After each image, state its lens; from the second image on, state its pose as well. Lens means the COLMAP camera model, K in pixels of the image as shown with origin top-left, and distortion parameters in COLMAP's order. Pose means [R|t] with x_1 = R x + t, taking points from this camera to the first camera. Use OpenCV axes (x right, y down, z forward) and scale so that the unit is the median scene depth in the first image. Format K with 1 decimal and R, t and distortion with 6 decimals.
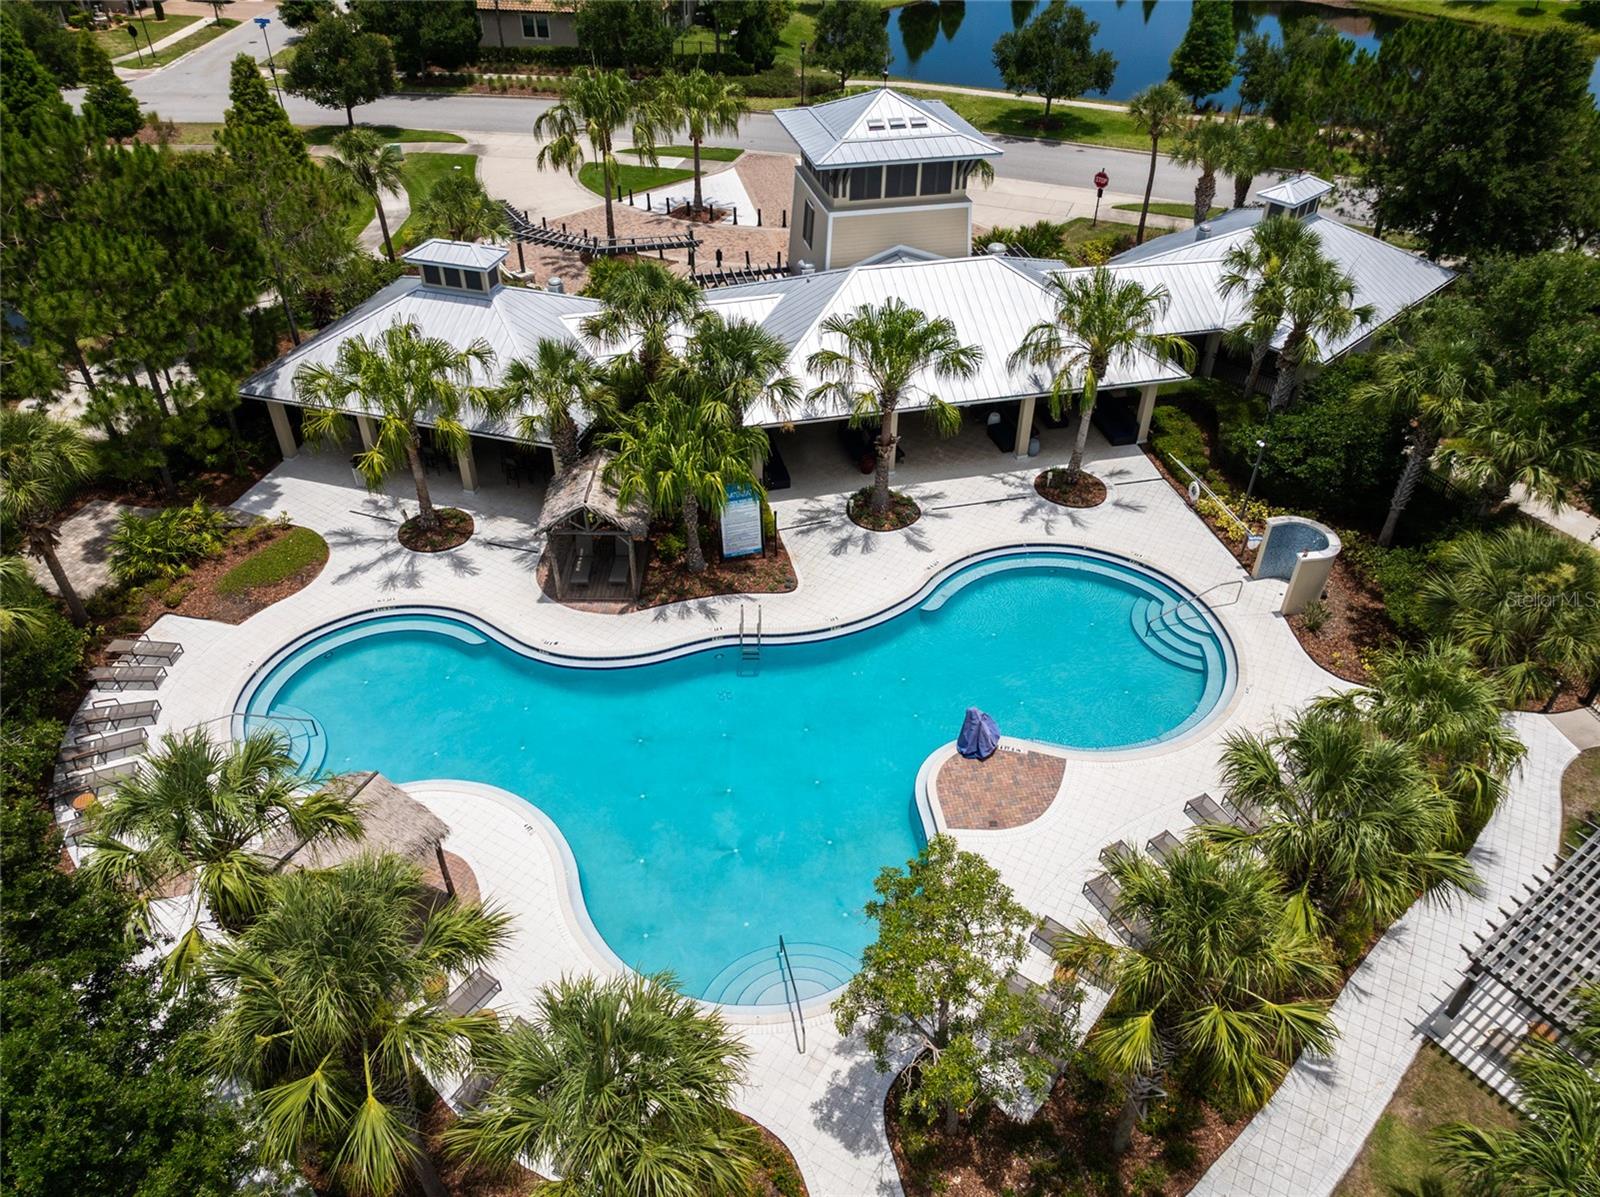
lens RADIAL K [[1115.9, 0, 797.5], [0, 1115.9, 620.1], [0, 0, 1]] dist [-0.043586, 0.036529]
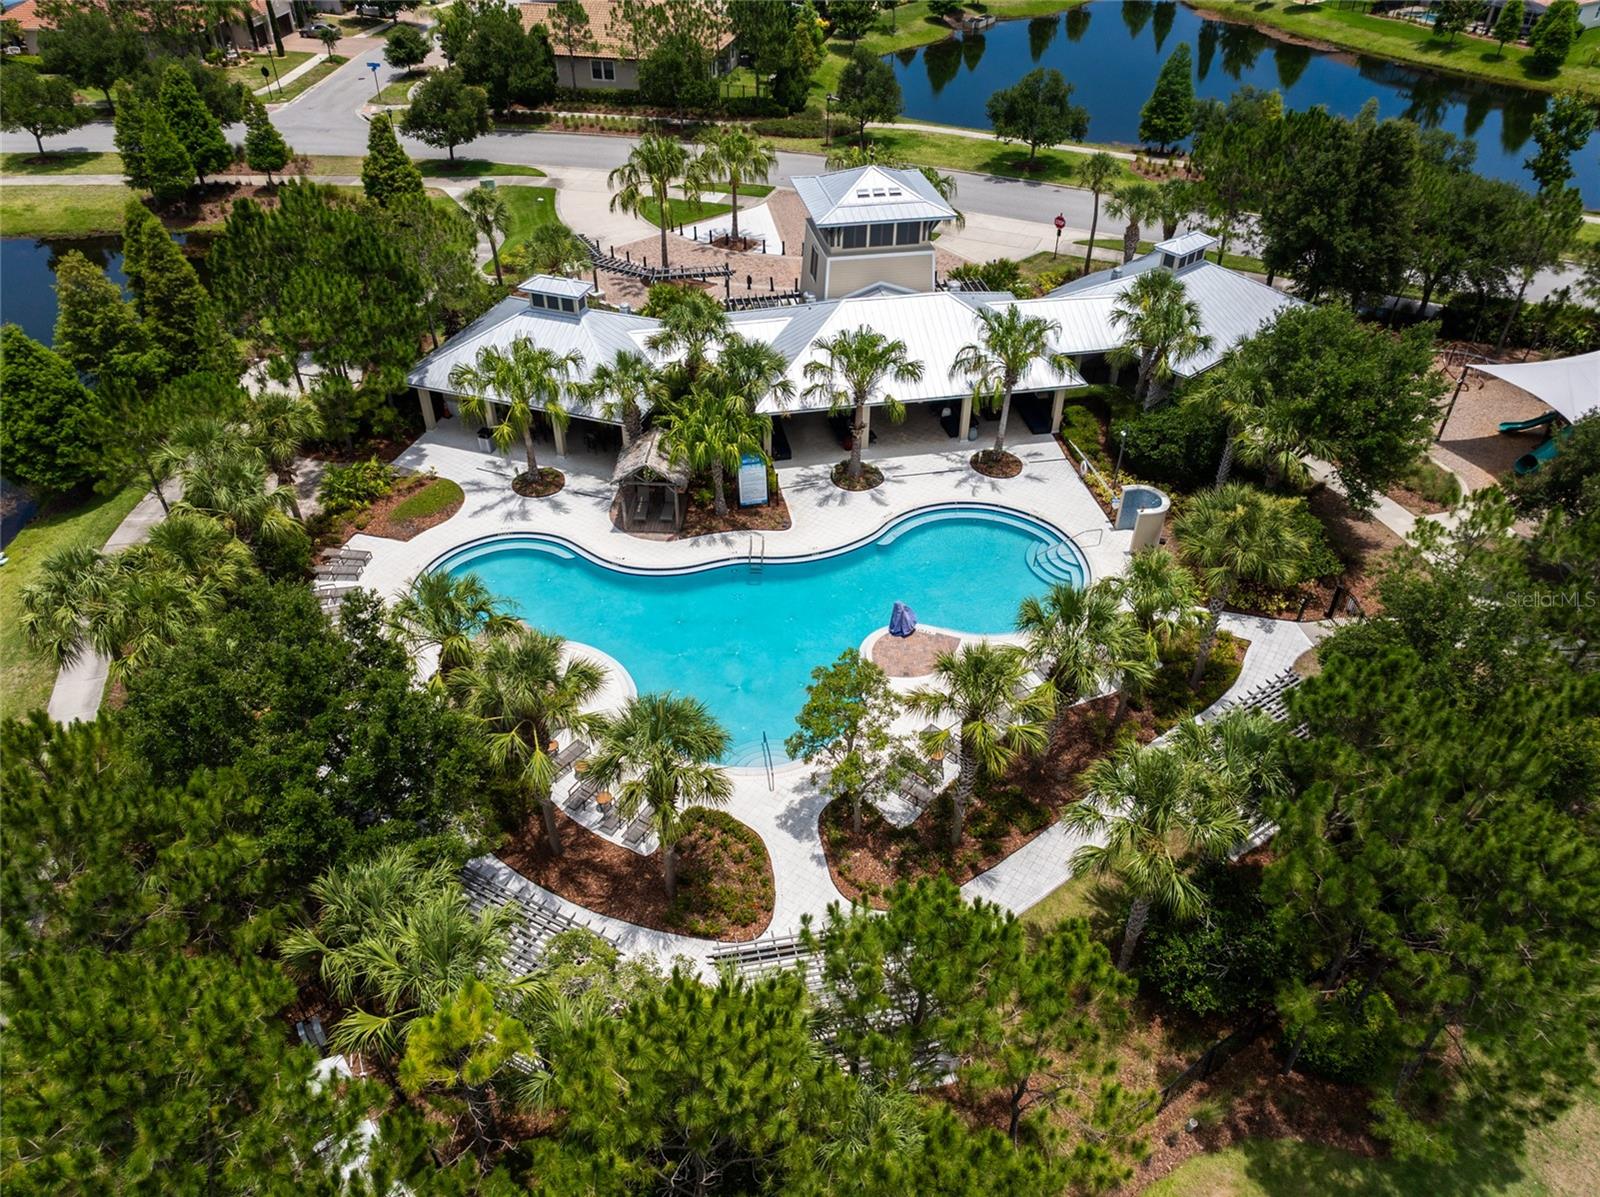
lens RADIAL K [[1115.9, 0, 797.5], [0, 1115.9, 620.1], [0, 0, 1]] dist [-0.043586, 0.036529]
pose [[0.999091, 0.027188, -0.032827, 0.055194], [-0.026999, 0.999616, 0.006167, 0.076409], [0.032982, -0.005275, 0.999442, -0.405295]]
